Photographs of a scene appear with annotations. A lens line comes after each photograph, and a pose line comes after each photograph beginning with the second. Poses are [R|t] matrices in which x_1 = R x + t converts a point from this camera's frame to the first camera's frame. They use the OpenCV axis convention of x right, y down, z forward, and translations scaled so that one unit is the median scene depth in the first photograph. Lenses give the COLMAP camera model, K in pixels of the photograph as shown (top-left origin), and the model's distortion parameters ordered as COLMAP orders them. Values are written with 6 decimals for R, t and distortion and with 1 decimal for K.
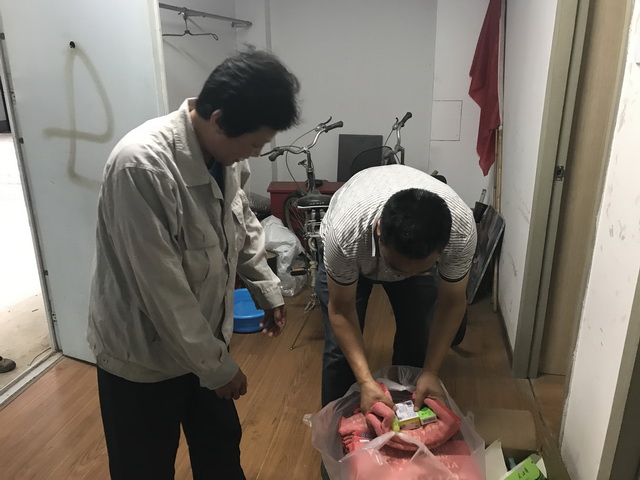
lens RADIAL K [[527.9, 0, 320.3], [0, 527.9, 237.9], [0, 0, 1]] dist [0.009803, -0.017986]
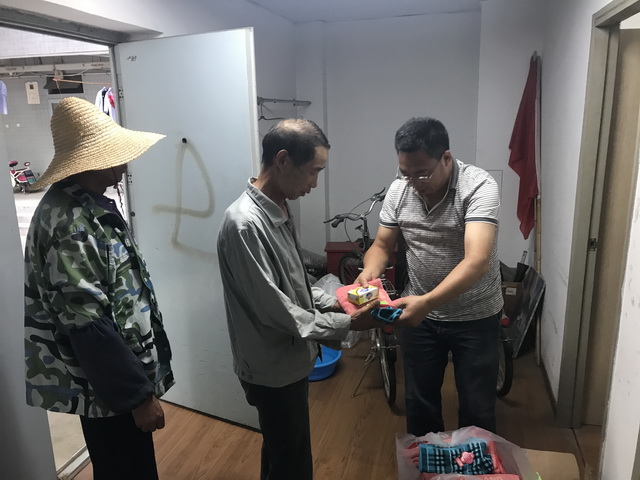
lens RADIAL K [[527.9, 0, 322.3], [0, 527.9, 238.4], [0, 0, 1]] dist [0.009803, -0.017986]
pose [[0.997993, 0.004074, -0.063192, -0.051336], [-0.009865, 0.995747, -0.091599, -0.019987], [0.062550, 0.092039, 0.993789, -0.149442]]
